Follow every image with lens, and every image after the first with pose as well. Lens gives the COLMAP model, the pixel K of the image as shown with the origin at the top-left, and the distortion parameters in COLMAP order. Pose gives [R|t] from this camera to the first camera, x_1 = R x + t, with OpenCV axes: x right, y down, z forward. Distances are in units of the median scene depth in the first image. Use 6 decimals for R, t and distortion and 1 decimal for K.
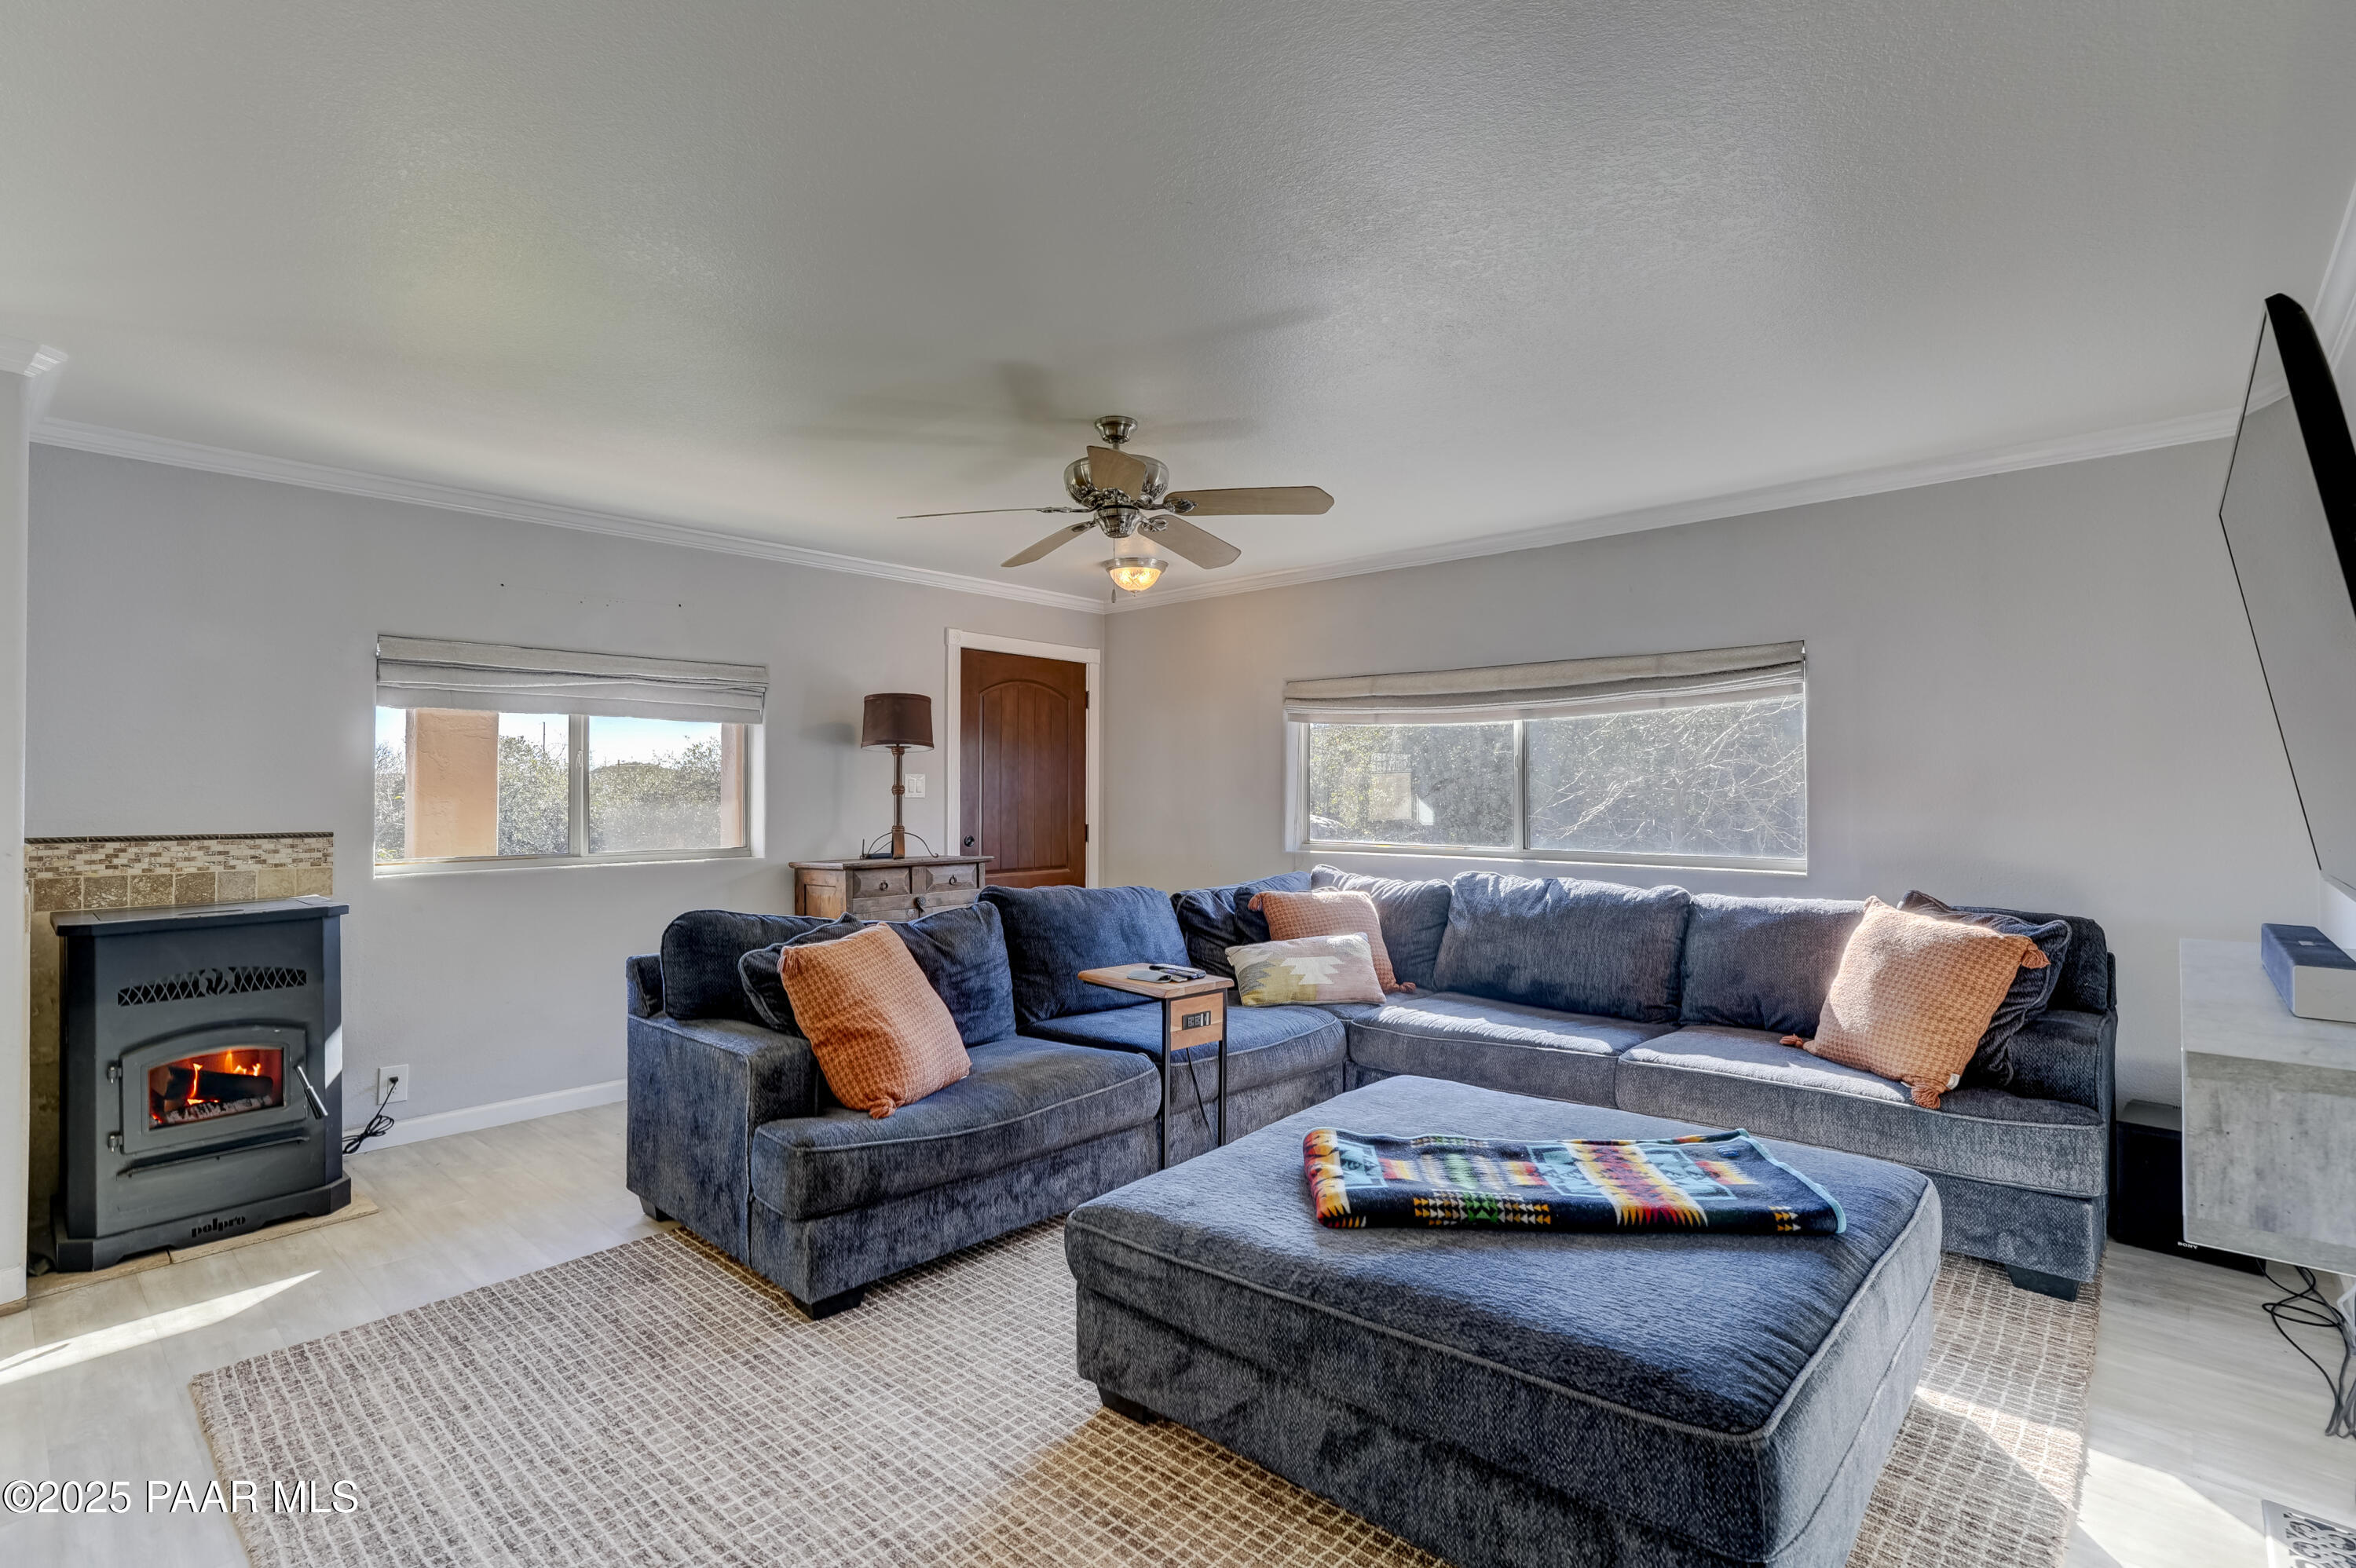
lens RADIAL K [[1078.3, 0, 1194.8], [0, 1078.3, 784.0], [0, 0, 1]] dist [0.004701, 0.001692]
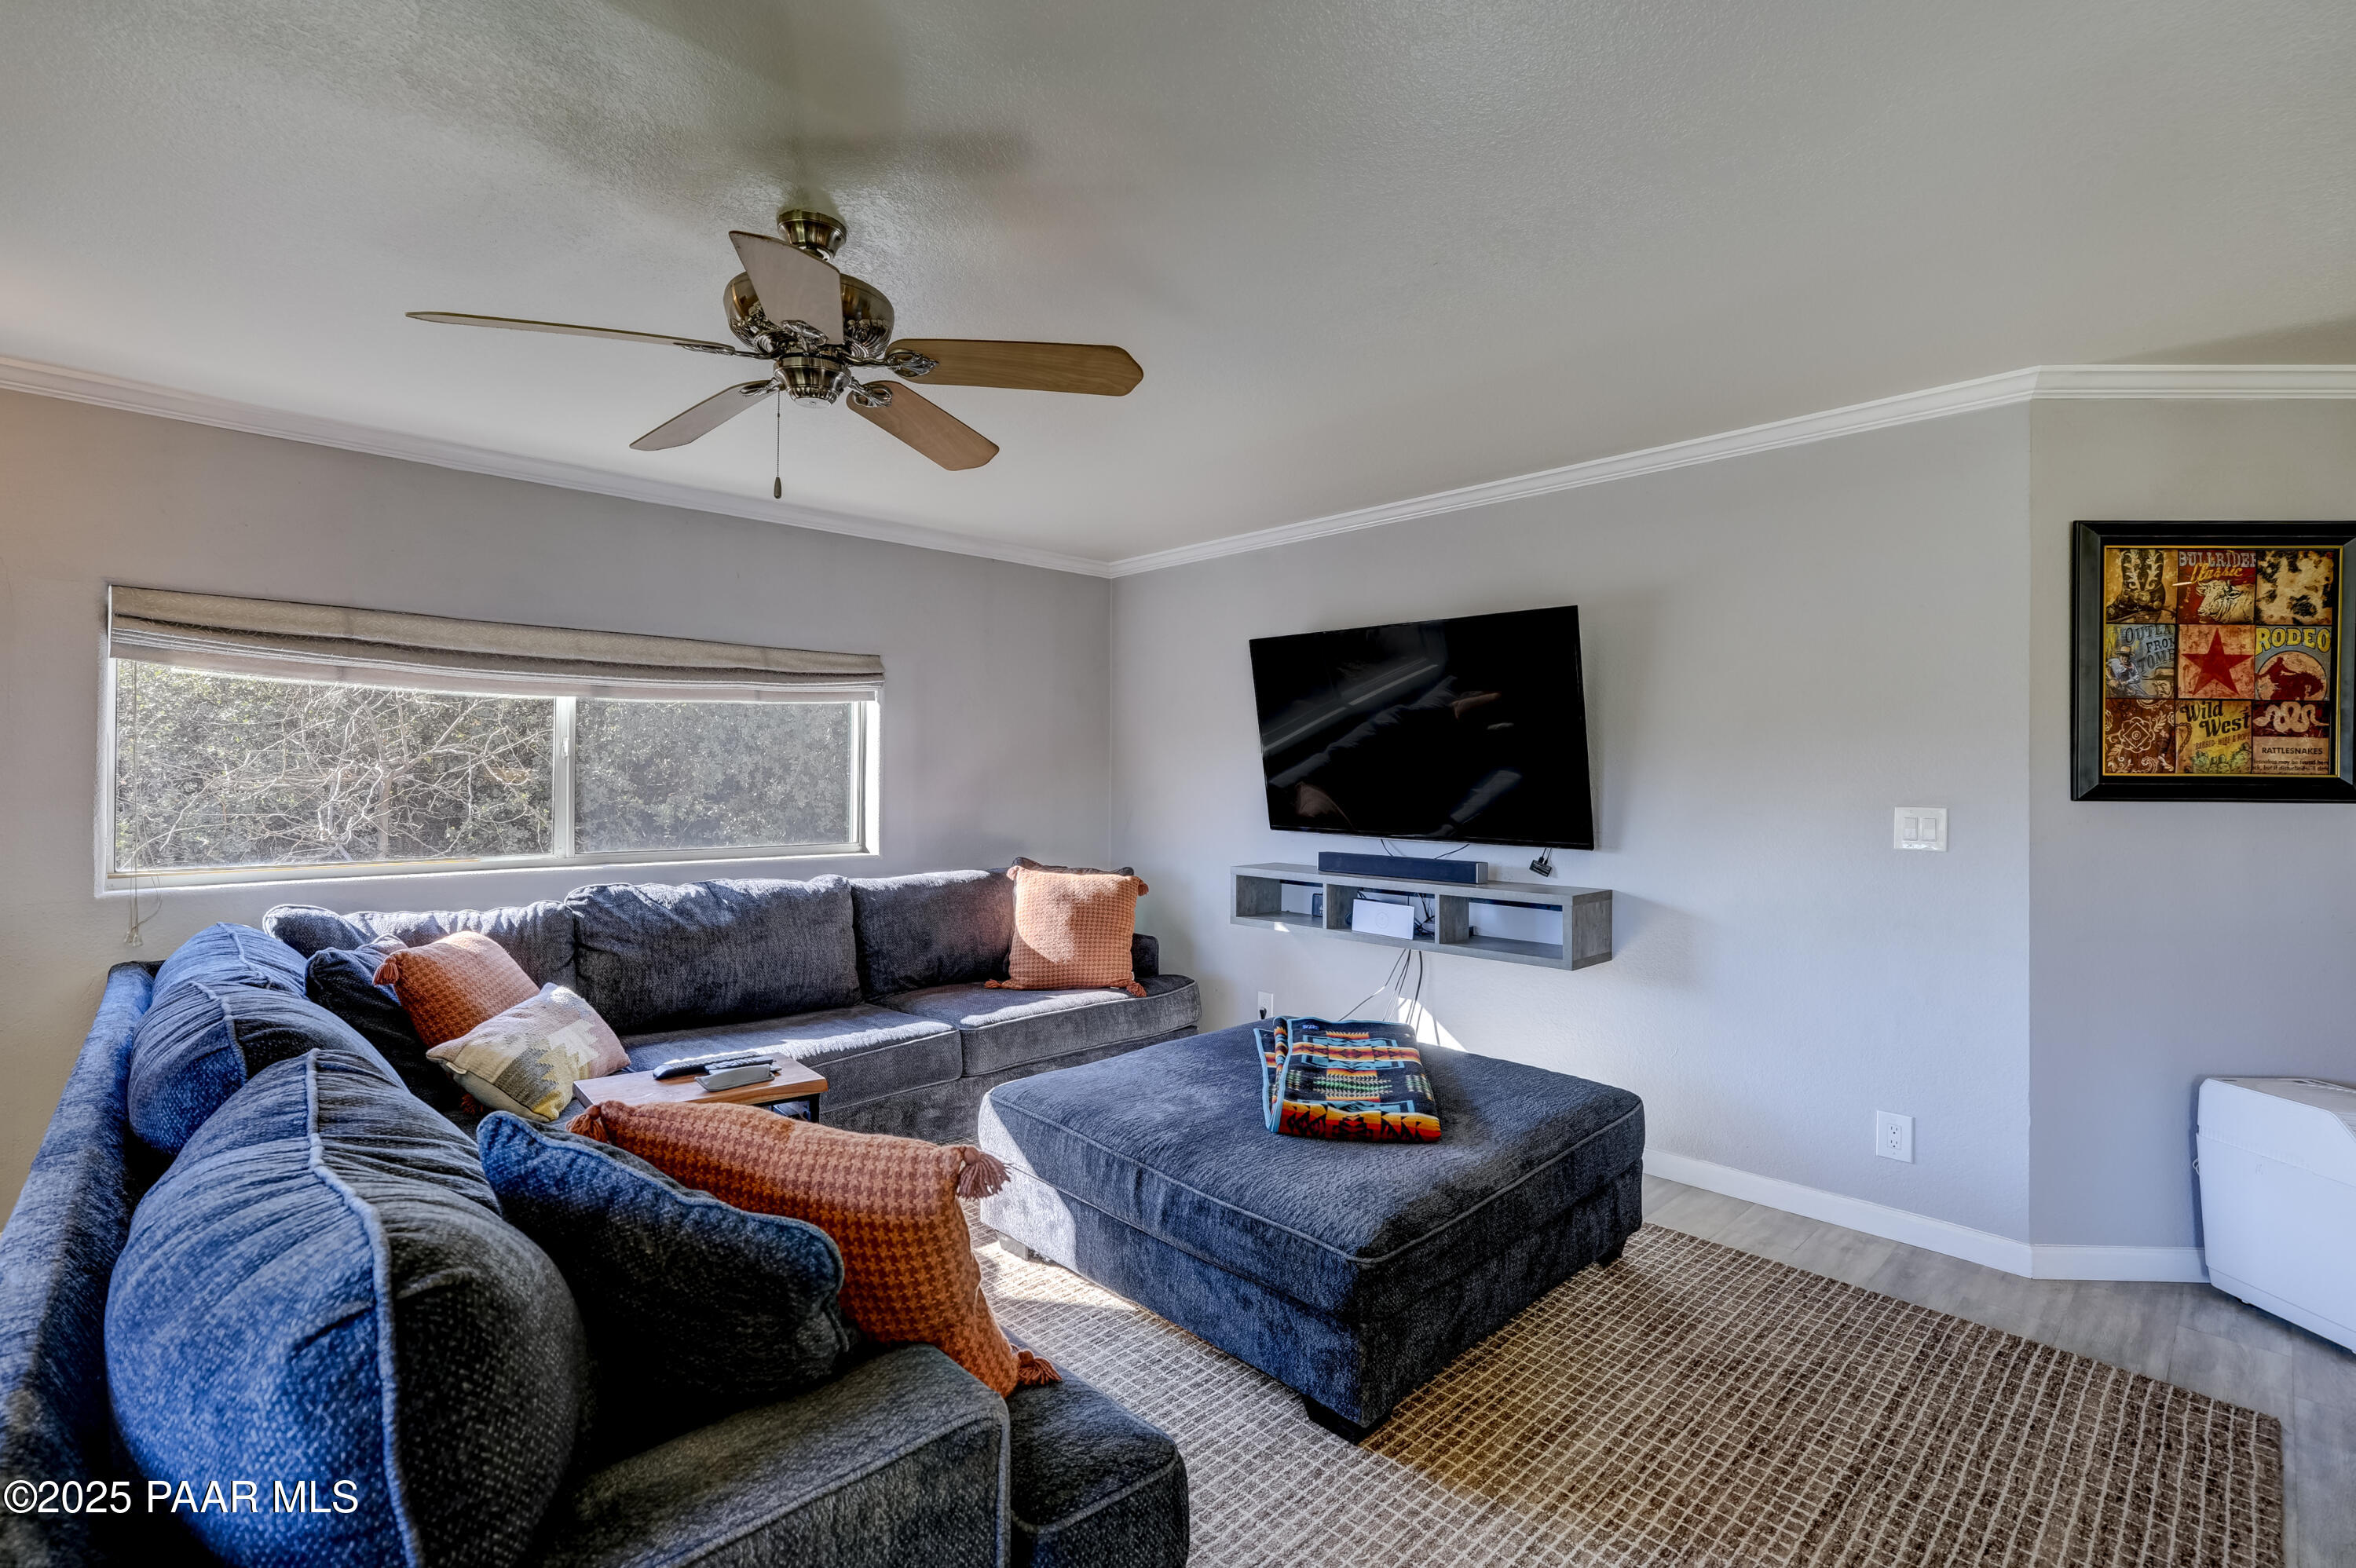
lens RADIAL K [[1078.3, 0, 1129.6], [0, 1078.3, 766.7], [0, 0, 1]] dist [0.004701, 0.001692]
pose [[0.096514, 0.007065, 0.995307, -0.656430], [-0.015268, 0.999868, -0.005617, -0.010655], [-0.995215, -0.014654, 0.096609, 0.690426]]
